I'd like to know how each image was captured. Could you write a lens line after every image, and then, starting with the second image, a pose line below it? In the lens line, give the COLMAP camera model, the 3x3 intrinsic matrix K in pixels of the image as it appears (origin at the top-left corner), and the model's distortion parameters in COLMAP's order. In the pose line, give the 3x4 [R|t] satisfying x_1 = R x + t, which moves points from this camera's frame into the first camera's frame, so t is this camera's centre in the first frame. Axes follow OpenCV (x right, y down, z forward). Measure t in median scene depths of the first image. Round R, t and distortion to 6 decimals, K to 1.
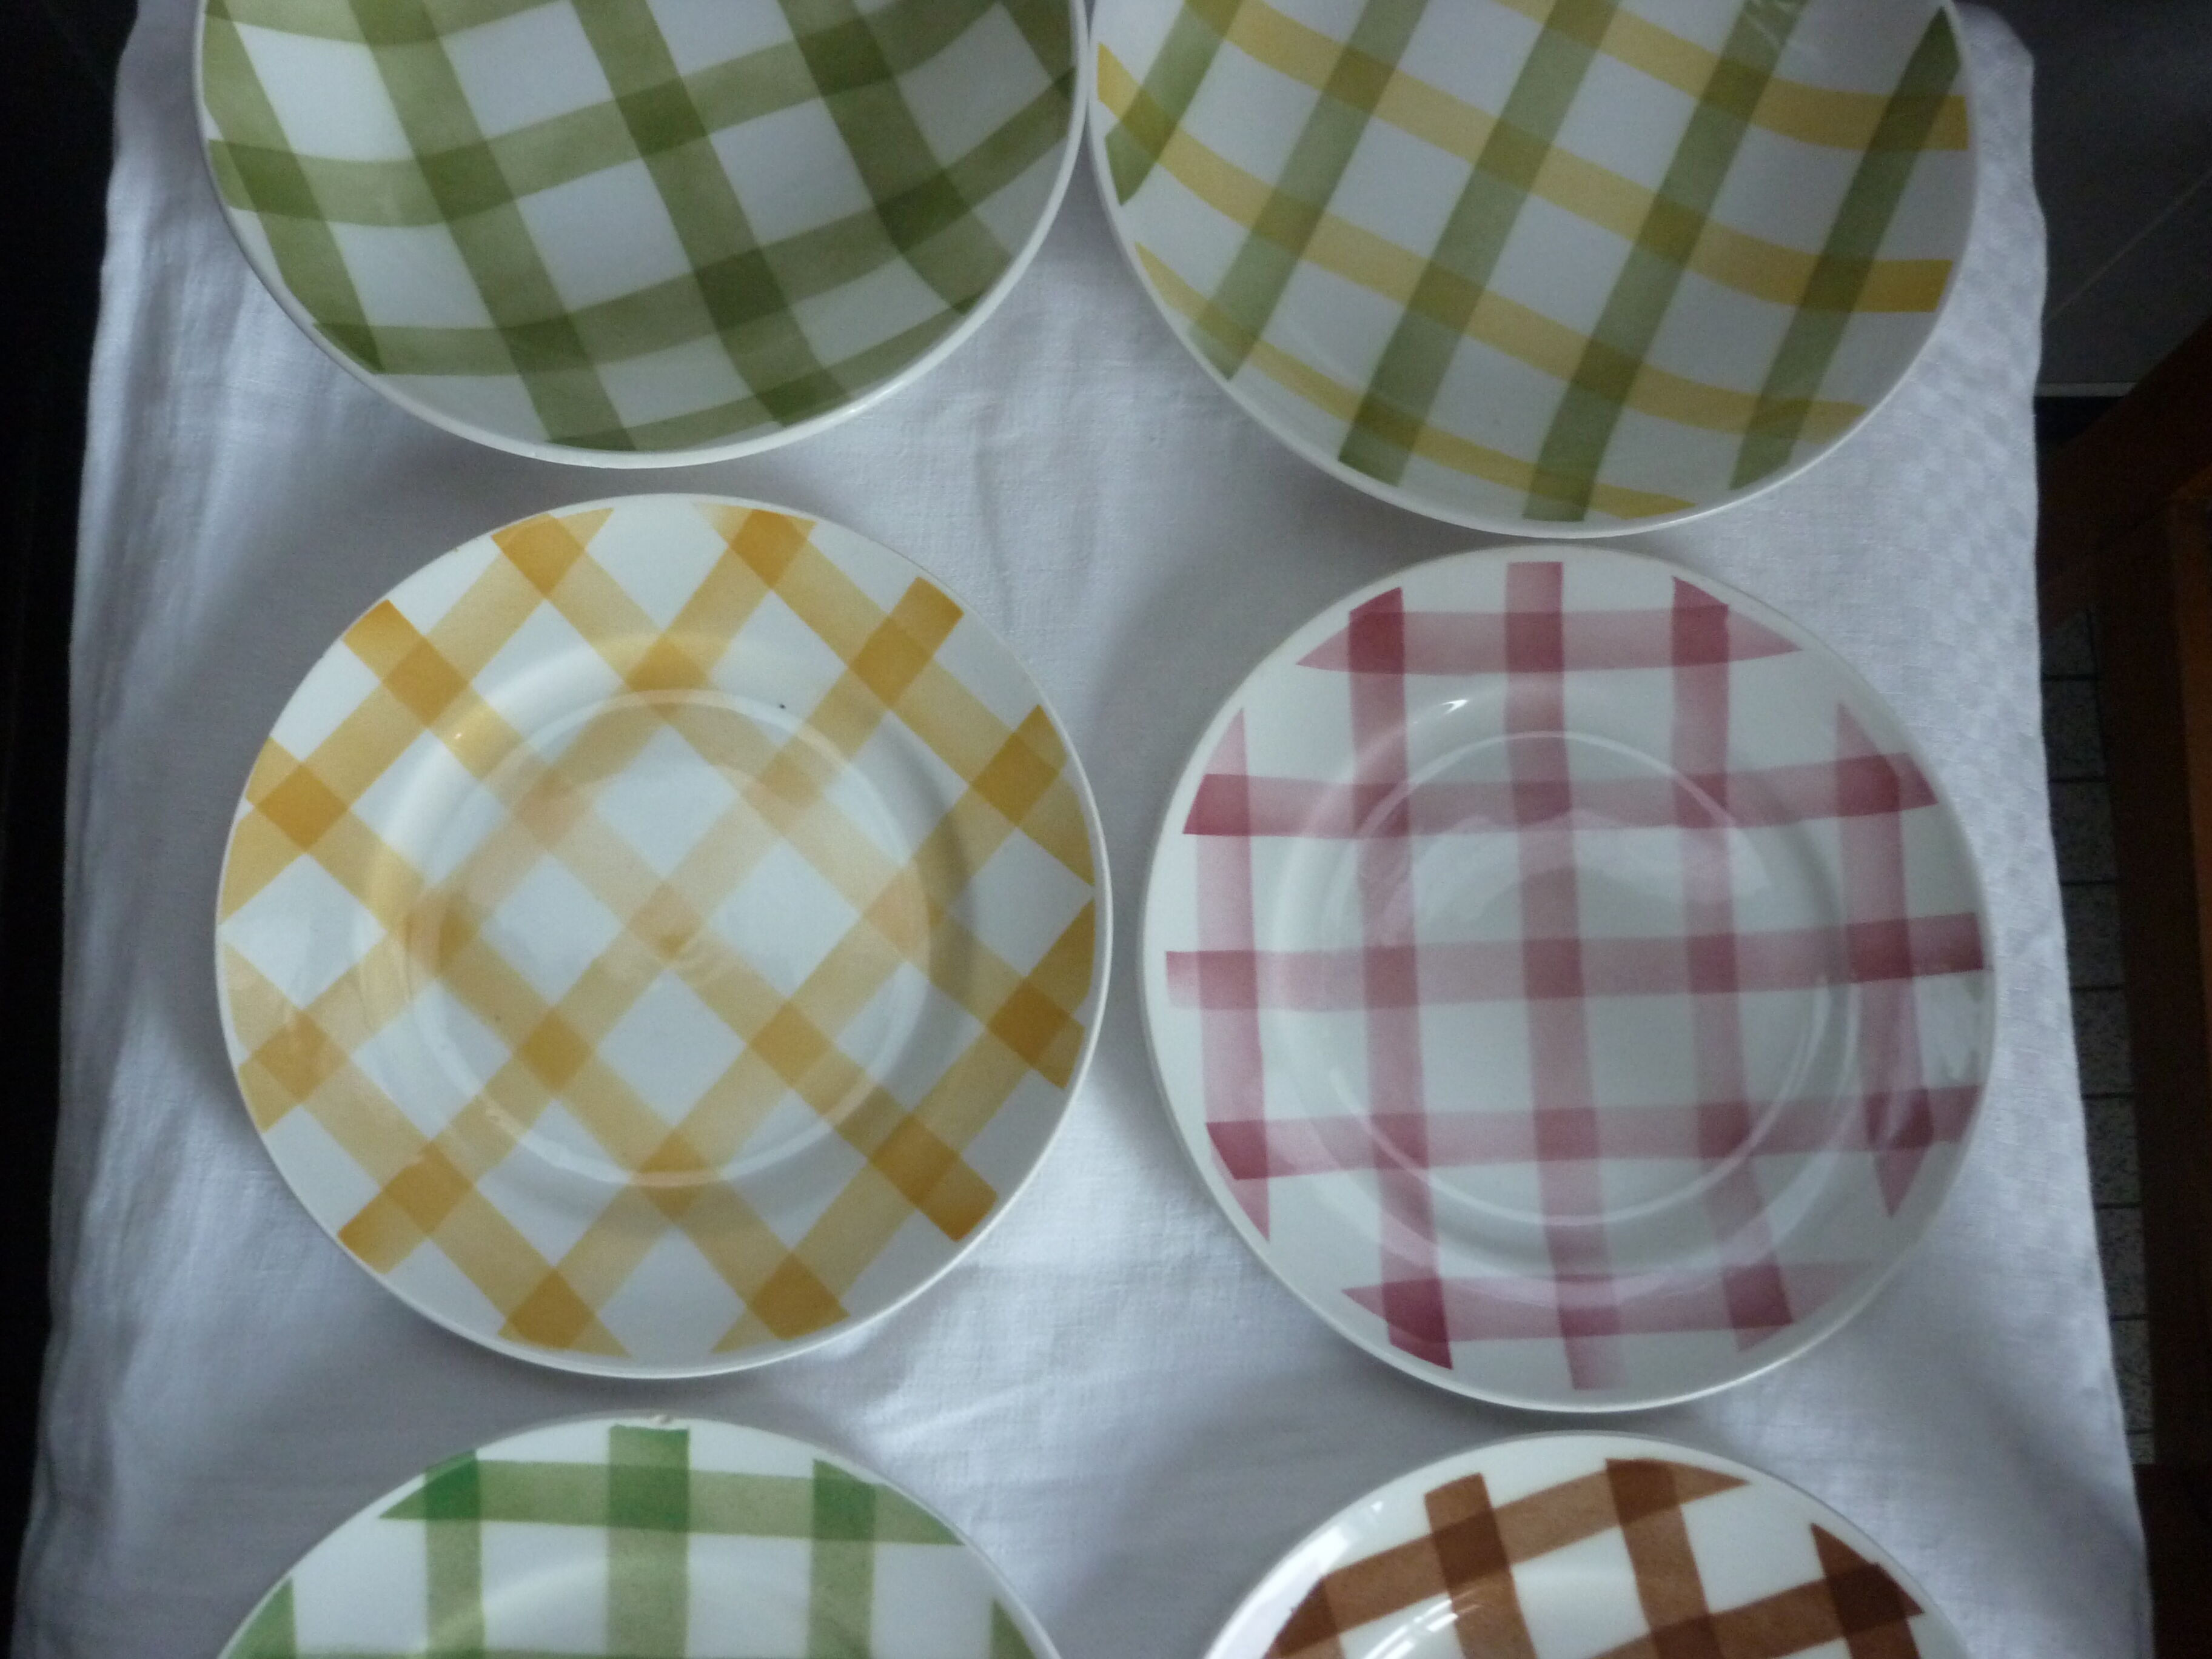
lens RADIAL K [[2150.4, 0, 1106.9], [0, 2150.4, 823.2], [0, 0, 1]] dist [-0.029302, 0.000000]
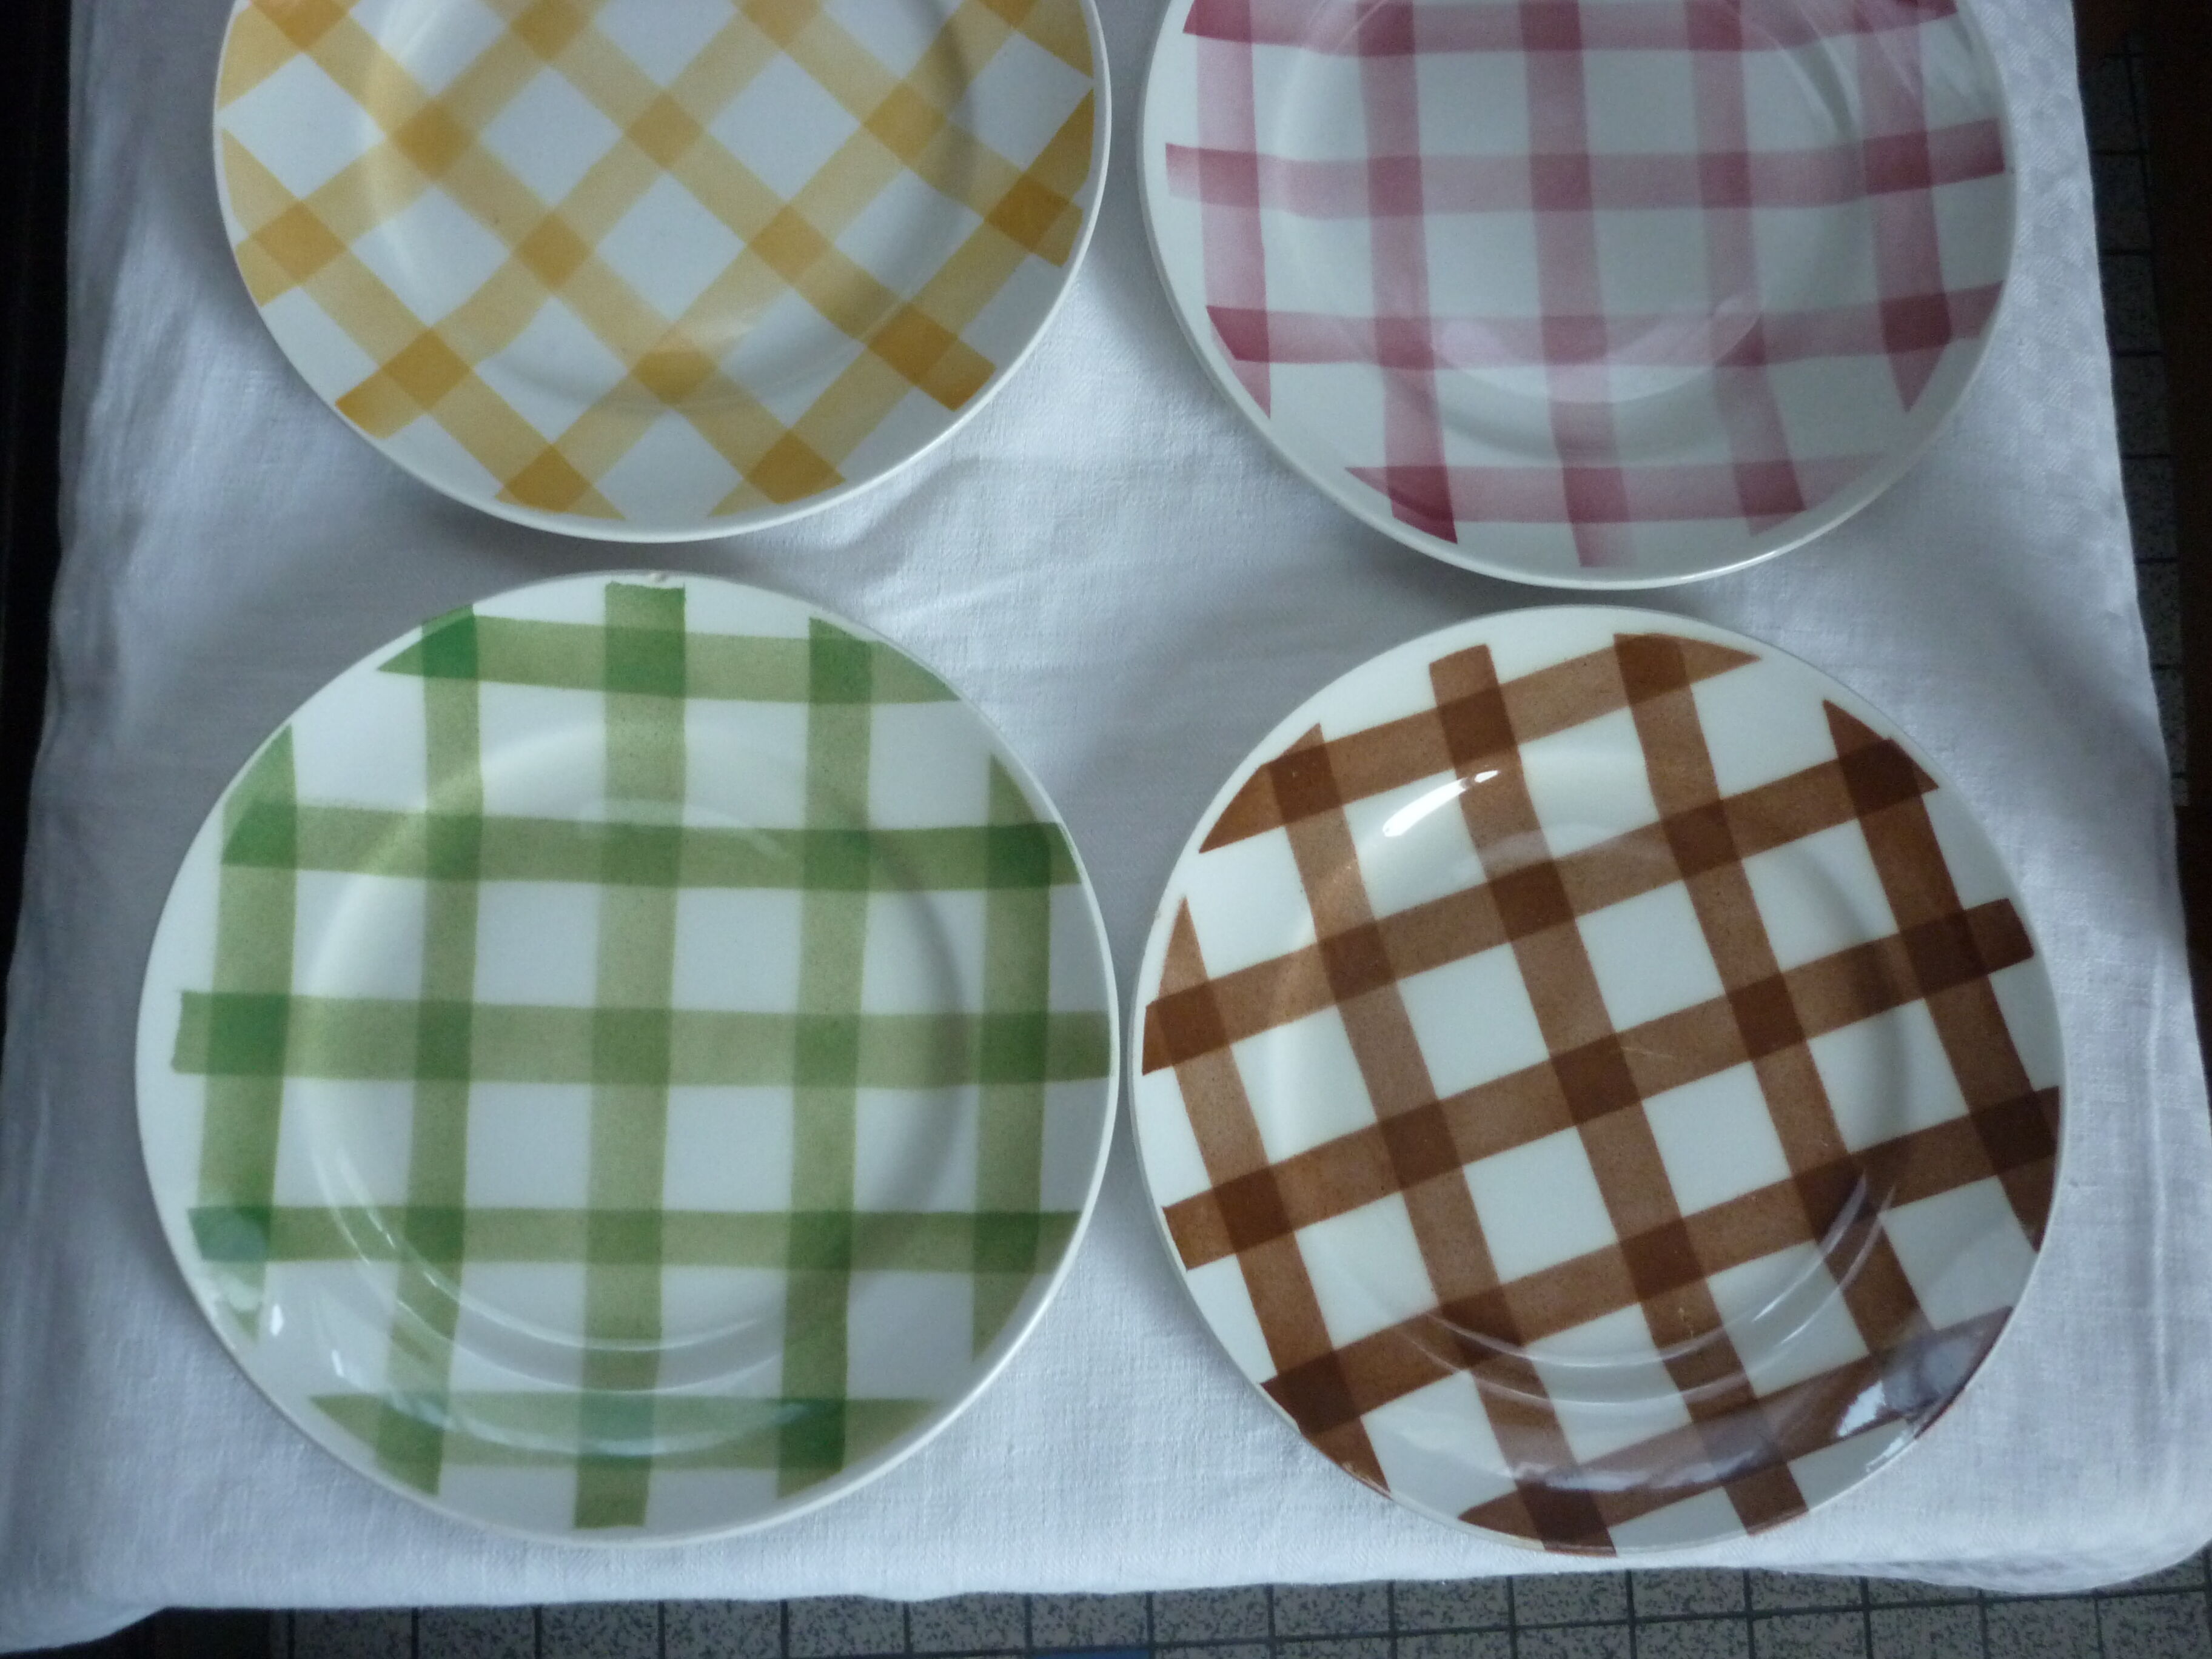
lens RADIAL K [[2150.4, 0, 1115.9], [0, 2150.4, 832.2], [0, 0, 1]] dist [-0.029302, 0.000000]
pose [[0.999603, -0.004183, -0.027854, 0.029744], [0.005161, 0.999369, 0.035142, 0.333325], [0.027690, -0.035272, 0.998994, 0.003901]]
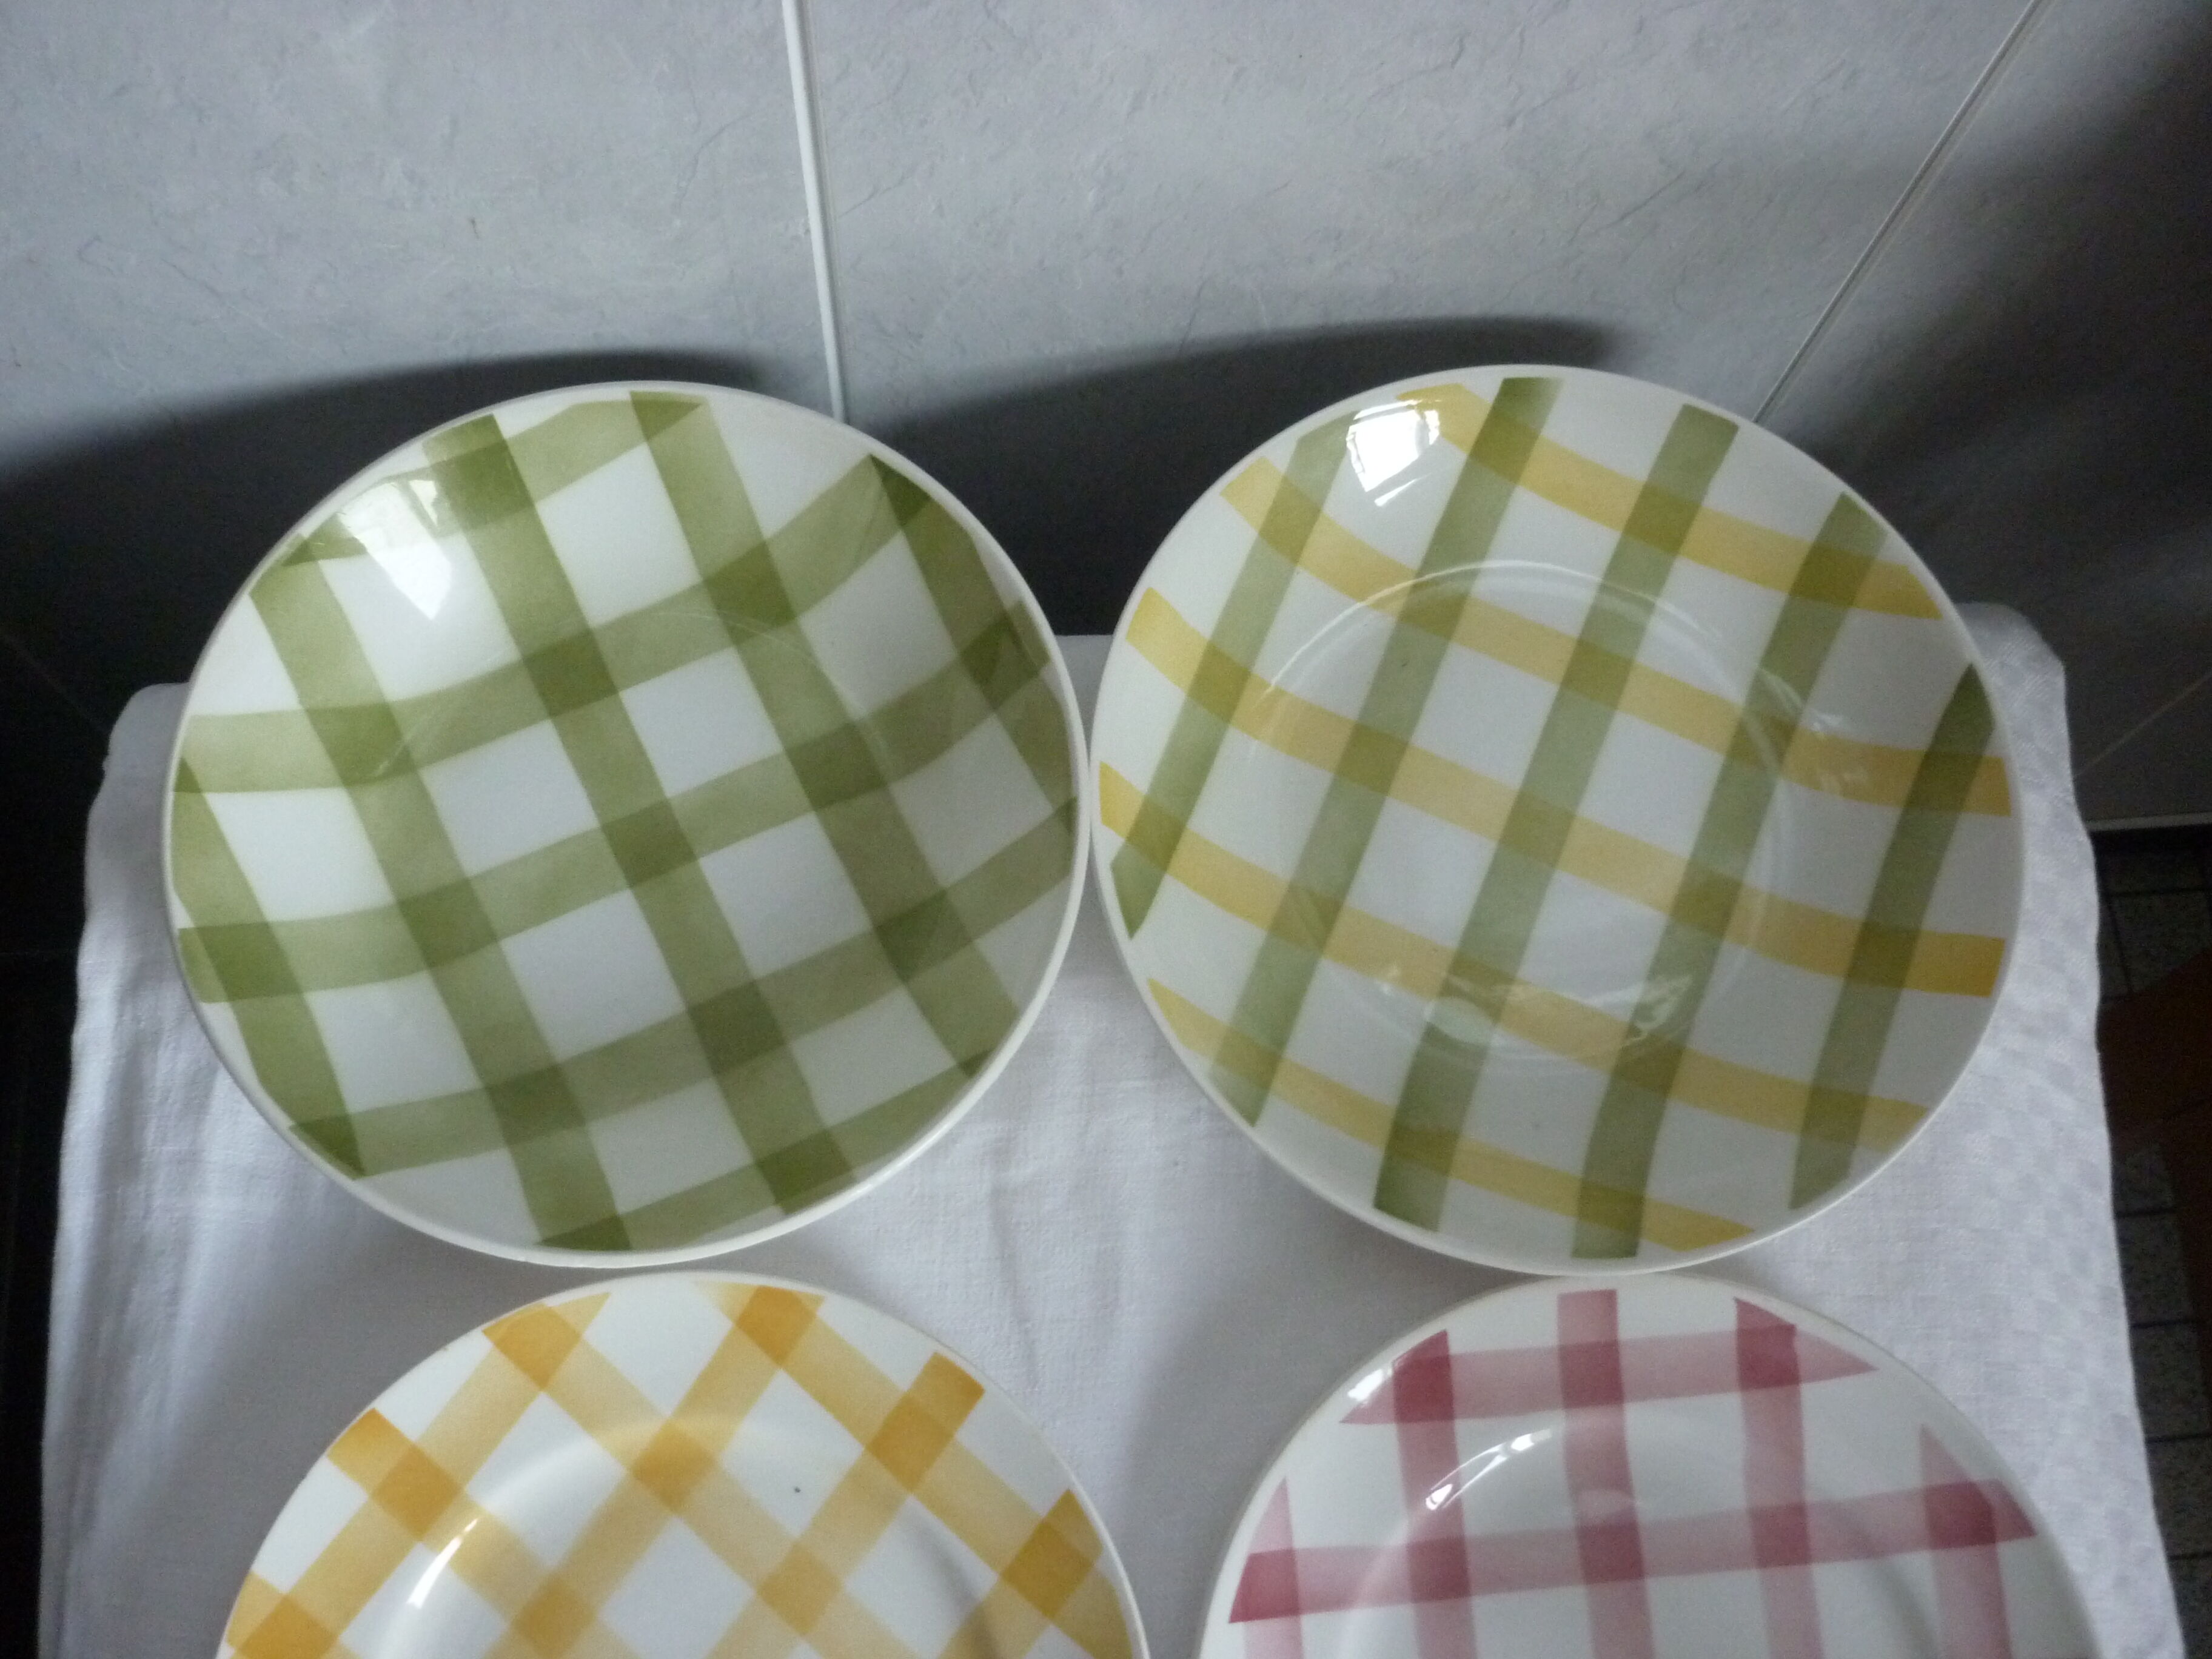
lens RADIAL K [[2150.4, 0, 1106.5], [0, 2150.4, 829.8], [0, 0, 1]] dist [-0.029302, 0.000000]
pose [[0.998827, -0.047660, -0.008553, 0.006303], [0.046613, 0.994224, -0.096676, -0.247308], [0.013111, 0.096164, 0.995279, 0.042325]]
